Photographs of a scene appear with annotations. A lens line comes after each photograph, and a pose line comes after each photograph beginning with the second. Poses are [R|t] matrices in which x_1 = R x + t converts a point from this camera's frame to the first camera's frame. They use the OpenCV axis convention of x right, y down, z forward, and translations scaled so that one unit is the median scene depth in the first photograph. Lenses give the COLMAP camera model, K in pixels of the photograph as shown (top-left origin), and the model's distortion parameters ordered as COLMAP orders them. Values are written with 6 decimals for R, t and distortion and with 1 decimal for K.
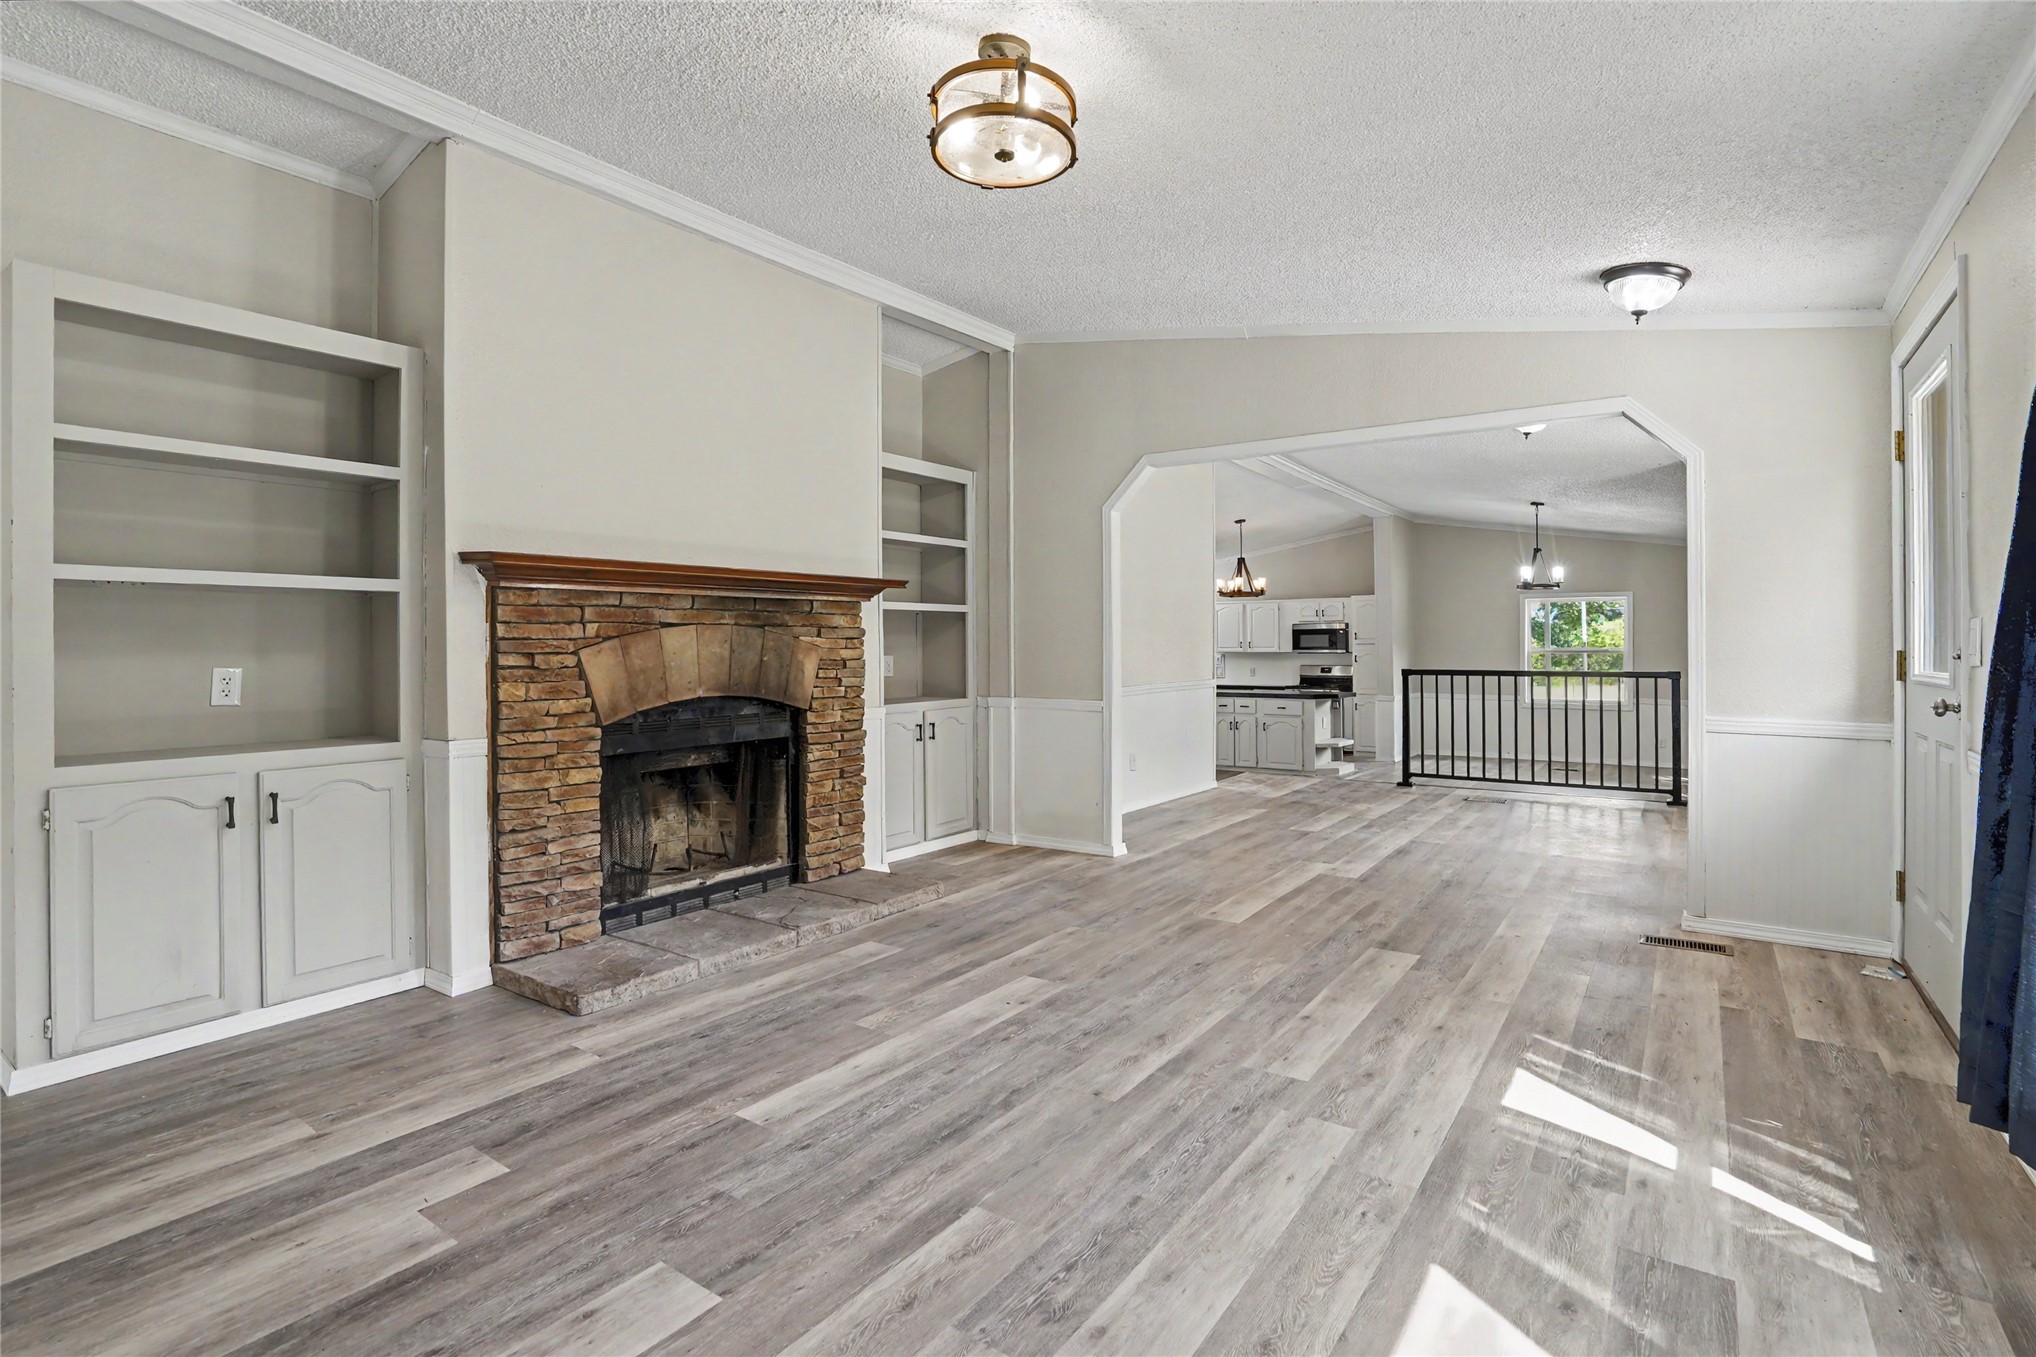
lens RADIAL K [[987.6, 0, 1028.7], [0, 987.6, 636.2], [0, 0, 1]] dist [-0.069249, 0.024138]
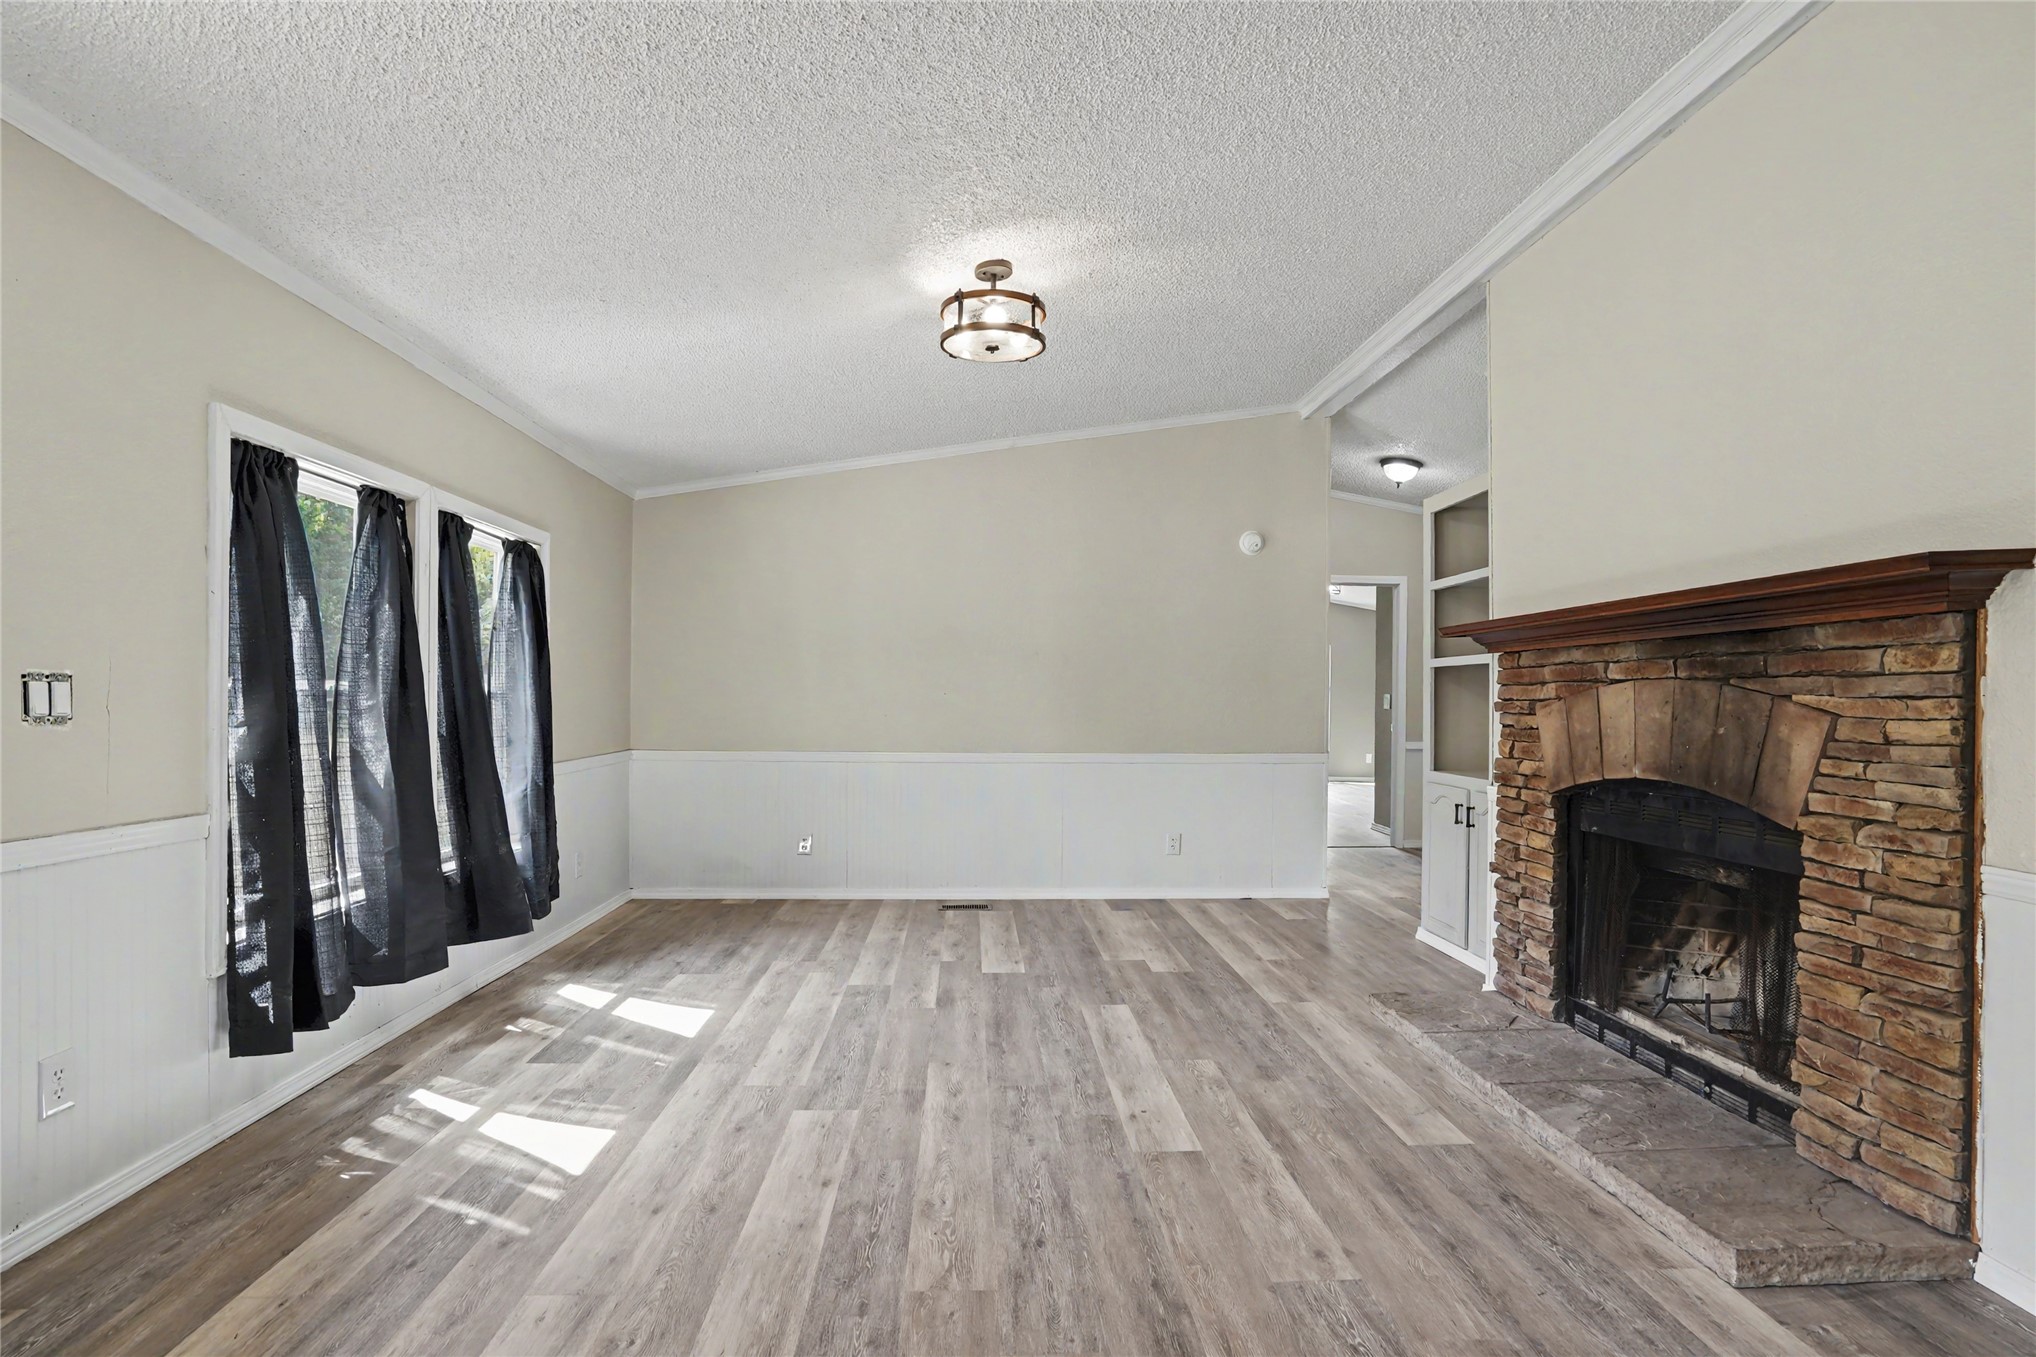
lens RADIAL K [[991.0, 0, 1017.4], [0, 991.0, 699.1], [0, 0, 1]] dist [-0.056665, 0.024492]
pose [[-0.794087, -0.000326, -0.607804, 0.609041], [0.003463, 0.999981, -0.005062, 0.005863], [0.607794, -0.006124, -0.794071, 1.634651]]
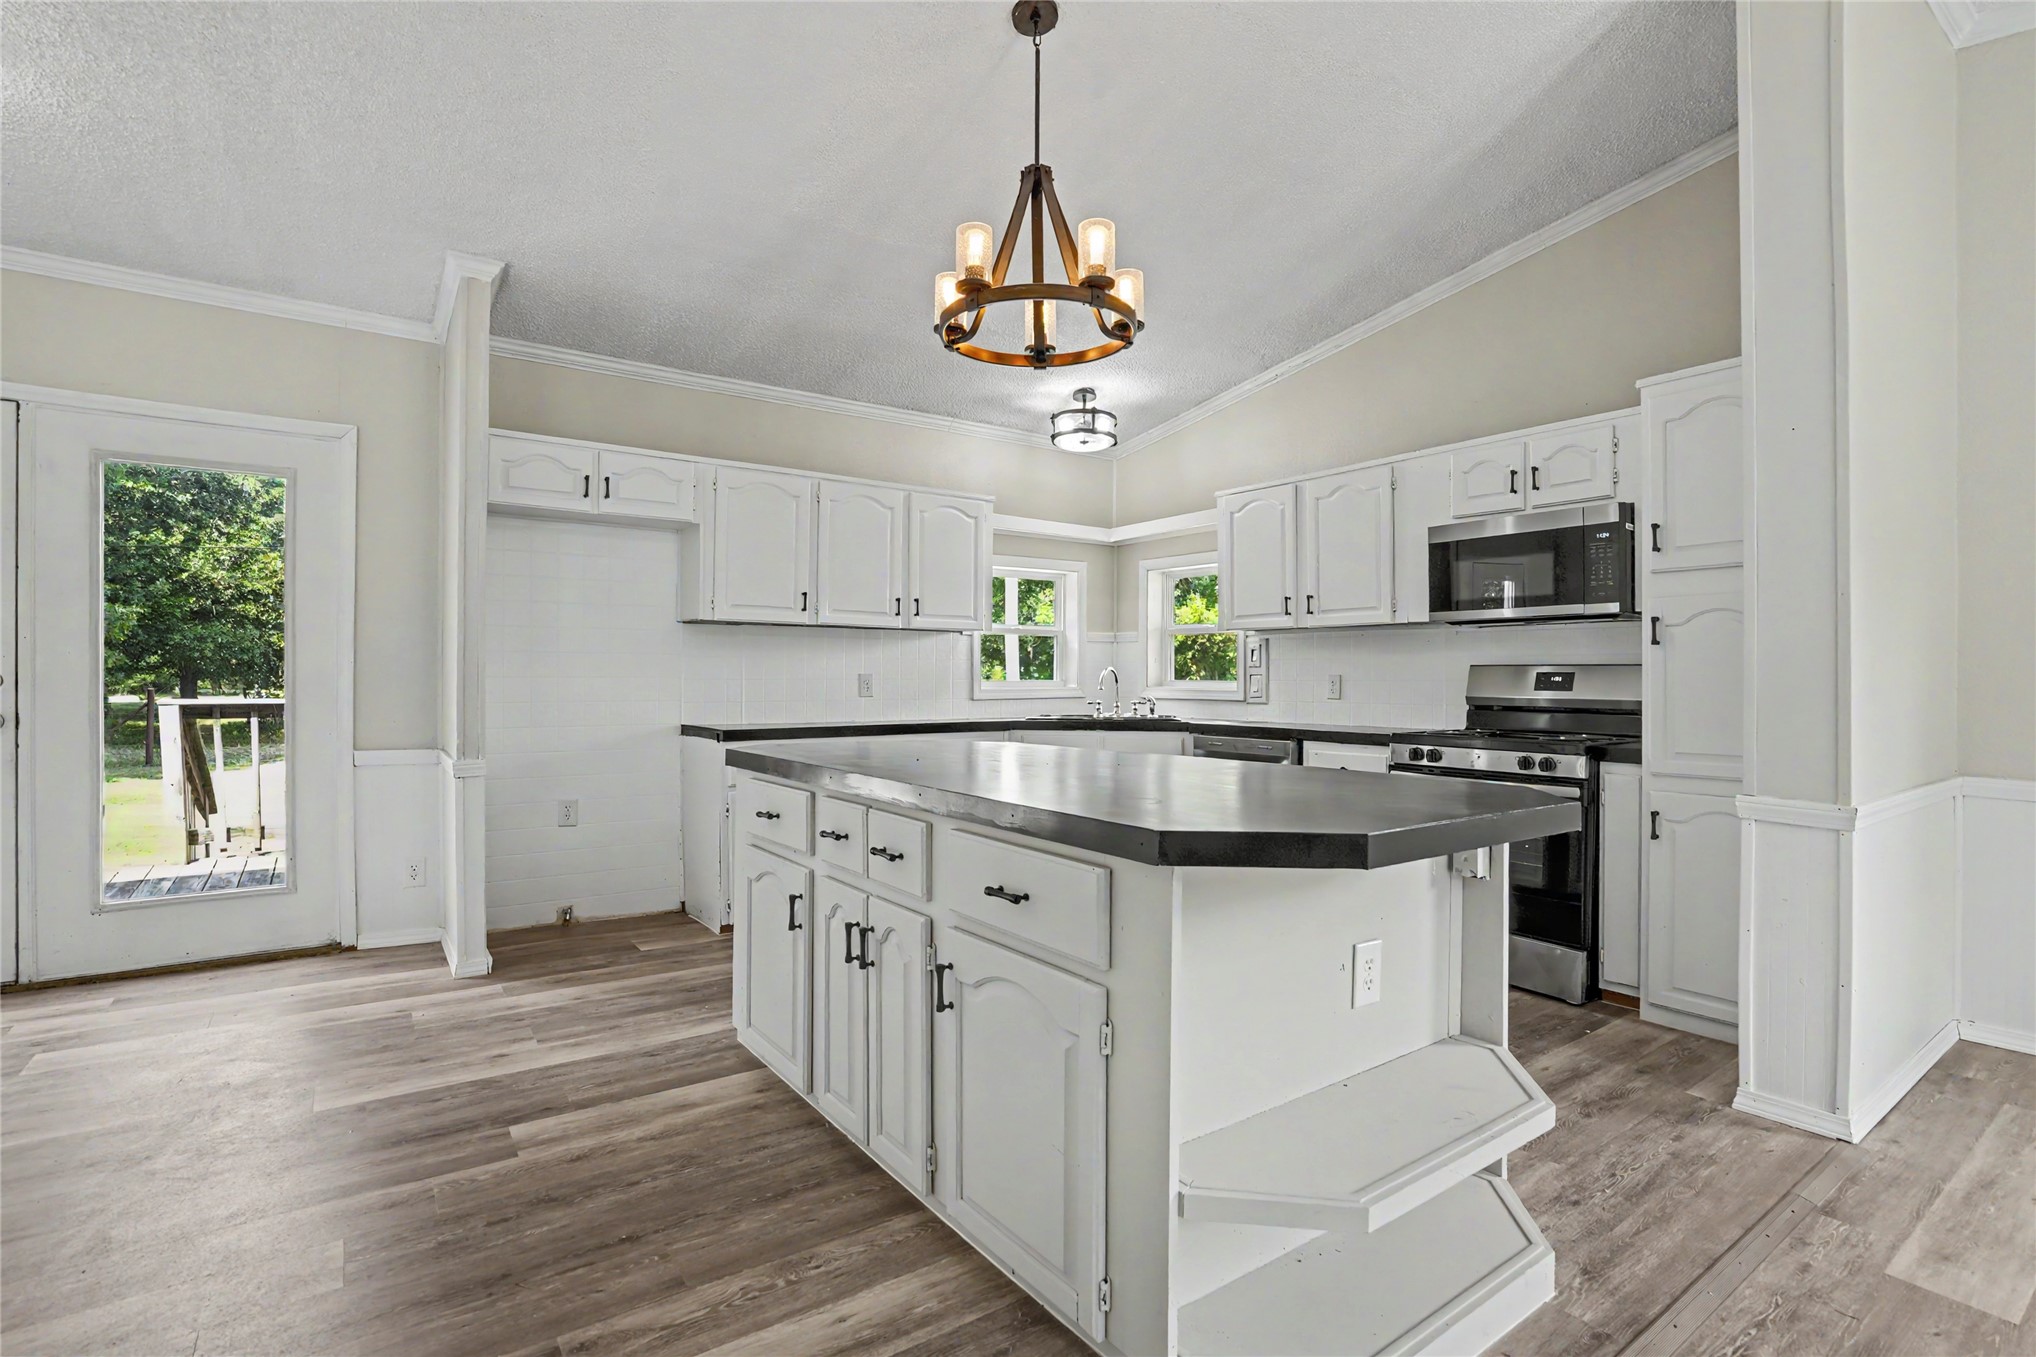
lens RADIAL K [[963.0, 0, 1018.0], [0, 963.0, 678.5], [0, 0, 1]] dist [-0.064845, 0.026412]
pose [[0.943139, 0.007655, -0.332310, 0.029185], [-0.004971, 0.999948, 0.008926, 0.003817], [0.332361, -0.006767, 0.943128, 0.080972]]
